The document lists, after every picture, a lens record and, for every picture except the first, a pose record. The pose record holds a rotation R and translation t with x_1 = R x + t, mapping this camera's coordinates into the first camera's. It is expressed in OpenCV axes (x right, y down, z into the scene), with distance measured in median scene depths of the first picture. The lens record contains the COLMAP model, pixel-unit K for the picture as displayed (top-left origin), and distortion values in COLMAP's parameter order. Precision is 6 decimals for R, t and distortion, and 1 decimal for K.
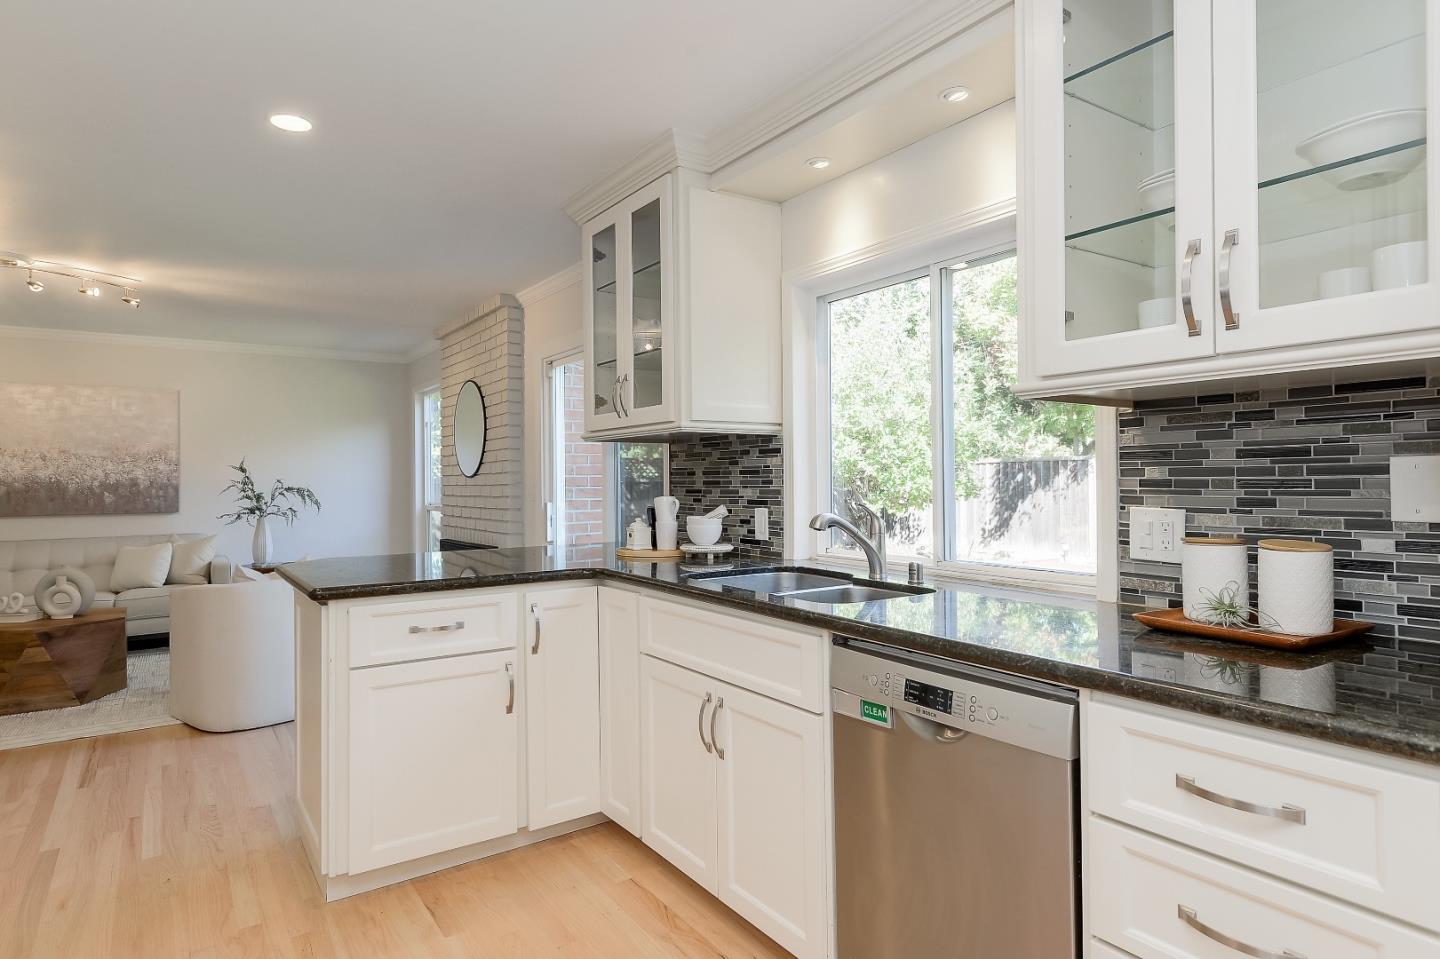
lens RADIAL K [[802.7, 0, 689.5], [0, 802.7, 475.6], [0, 0, 1]] dist [0.021677, -0.007264]
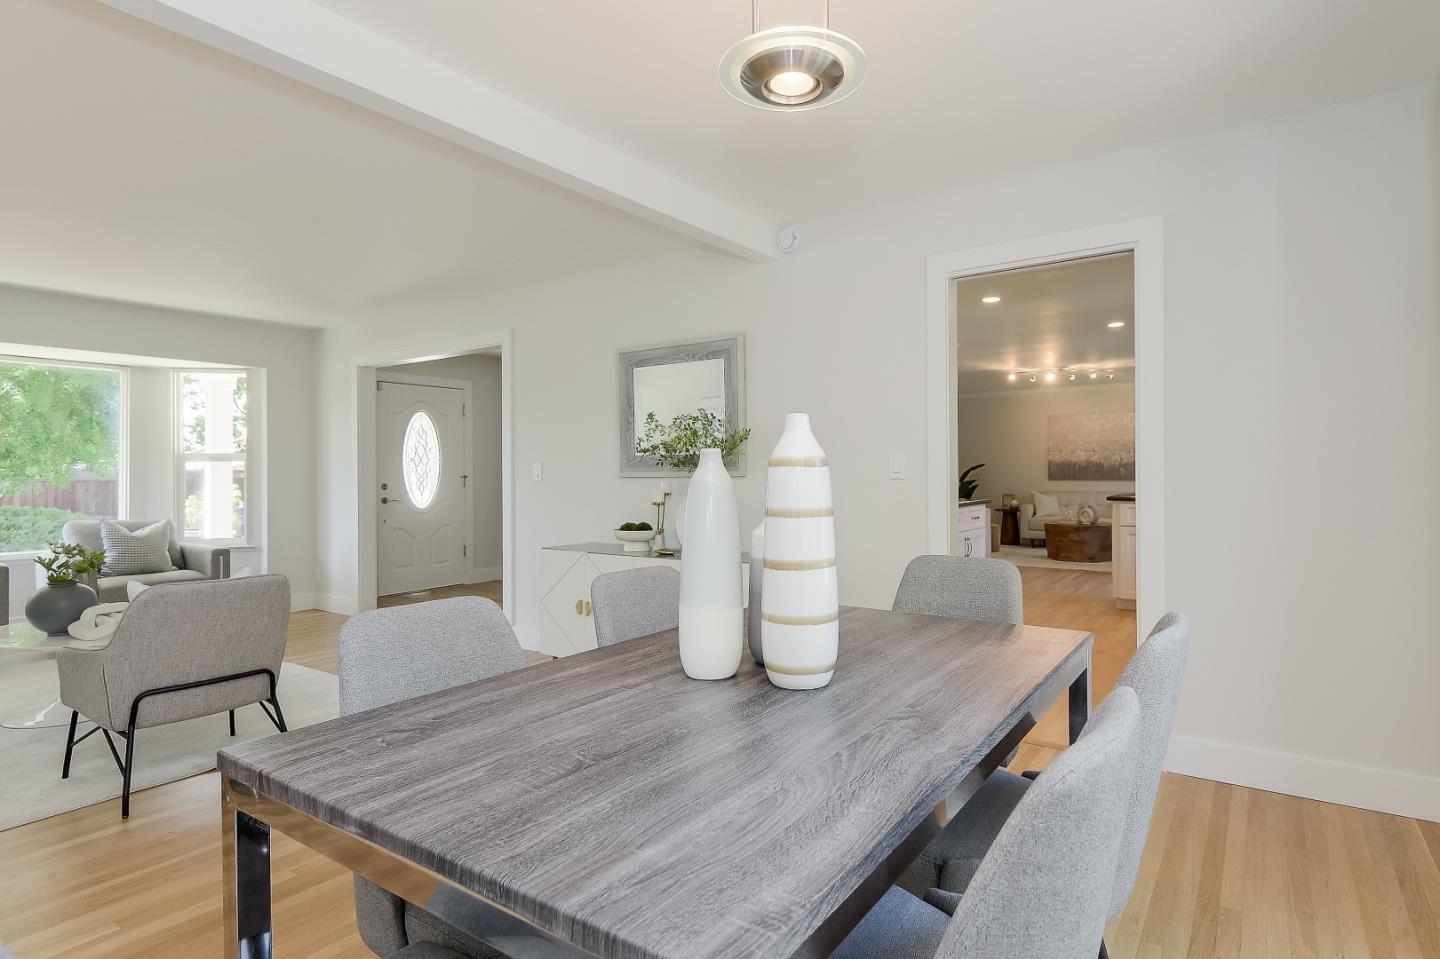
lens RADIAL K [[802.7, 0, 746.0], [0, 802.7, 470.6], [0, 0, 1]] dist [0.021677, -0.007264]
pose [[0.380705, 0.005439, -0.924680, 0.857567], [0.004469, 0.999960, 0.007721, 0.009977], [0.924686, -0.007072, 0.380666, -0.655010]]
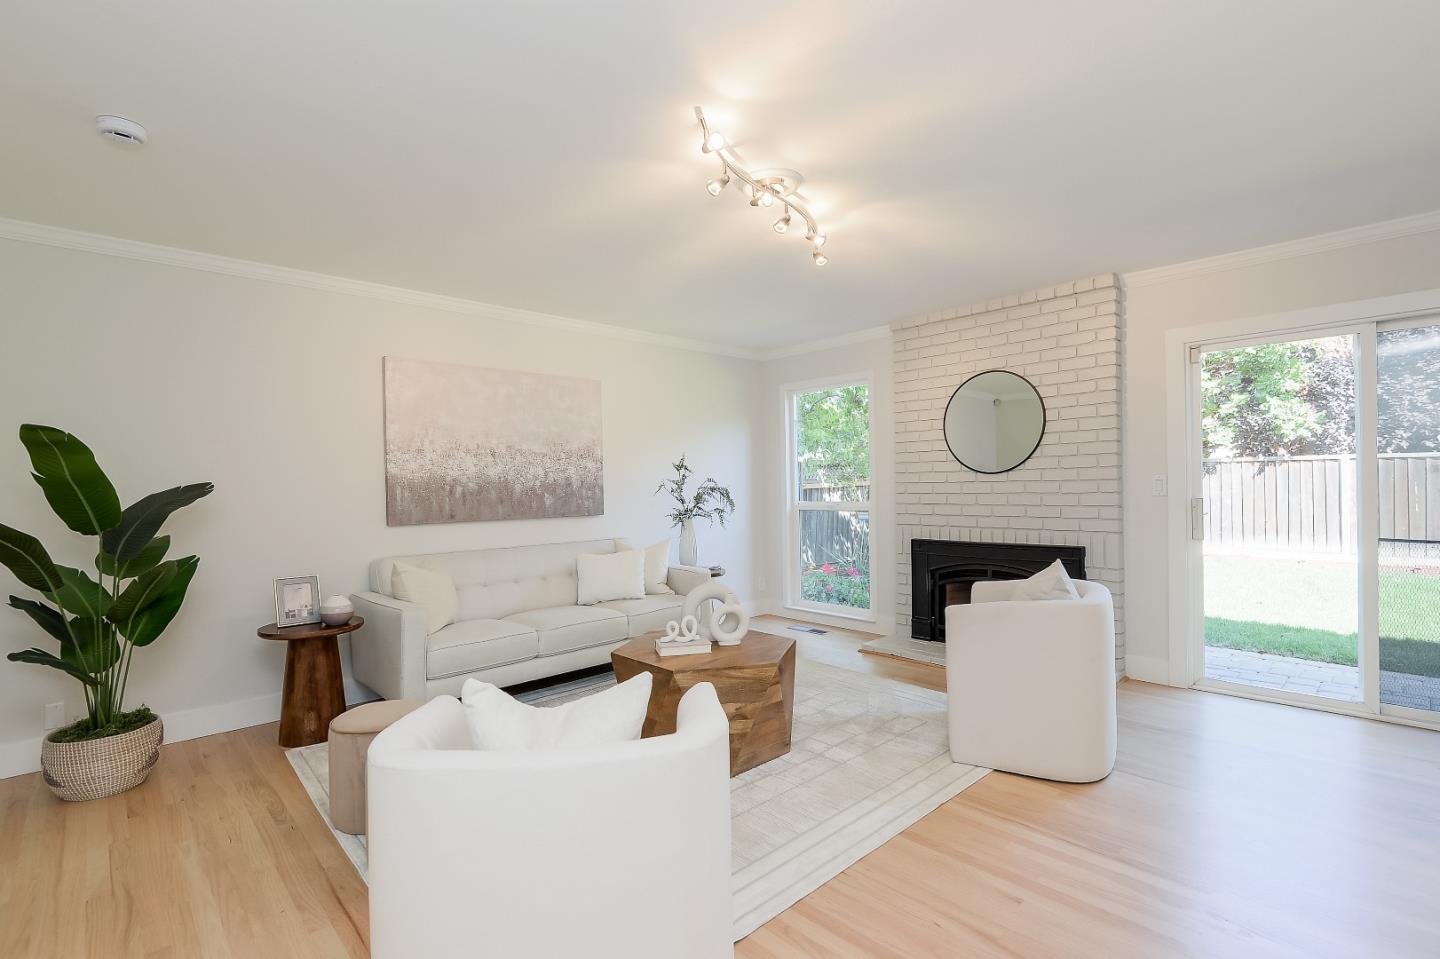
lens RADIAL K [[683.1, 0, 720.4], [0, 683.1, 485.2], [0, 0, 1]] dist [0.003027, -0.002226]
pose [[0.985192, -0.008119, 0.171260, -0.833039], [0.007594, 0.999964, 0.003724, 0.013259], [-0.171284, -0.002368, 0.985219, 0.286612]]
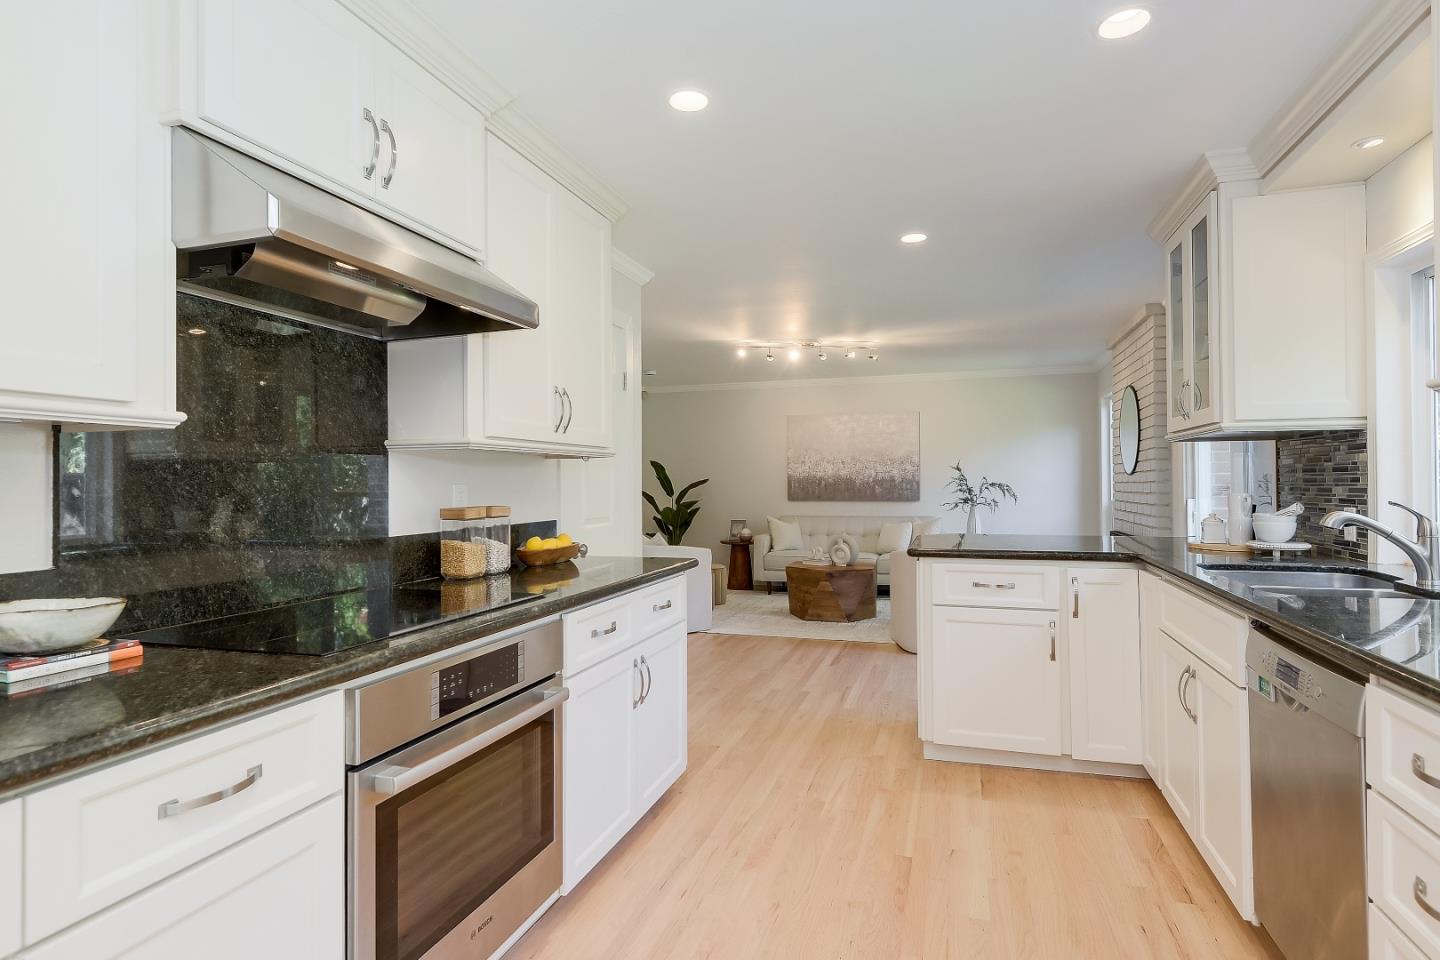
lens RADIAL K [[757.1, 0, 726.7], [0, 757.1, 482.0], [0, 0, 1]] dist [0.014111, -0.002418]
pose [[0.632242, 0.005074, -0.774754, 0.205898], [0.004281, 0.999940, 0.010042, -0.000818], [0.774759, -0.009665, 0.632183, -0.084955]]
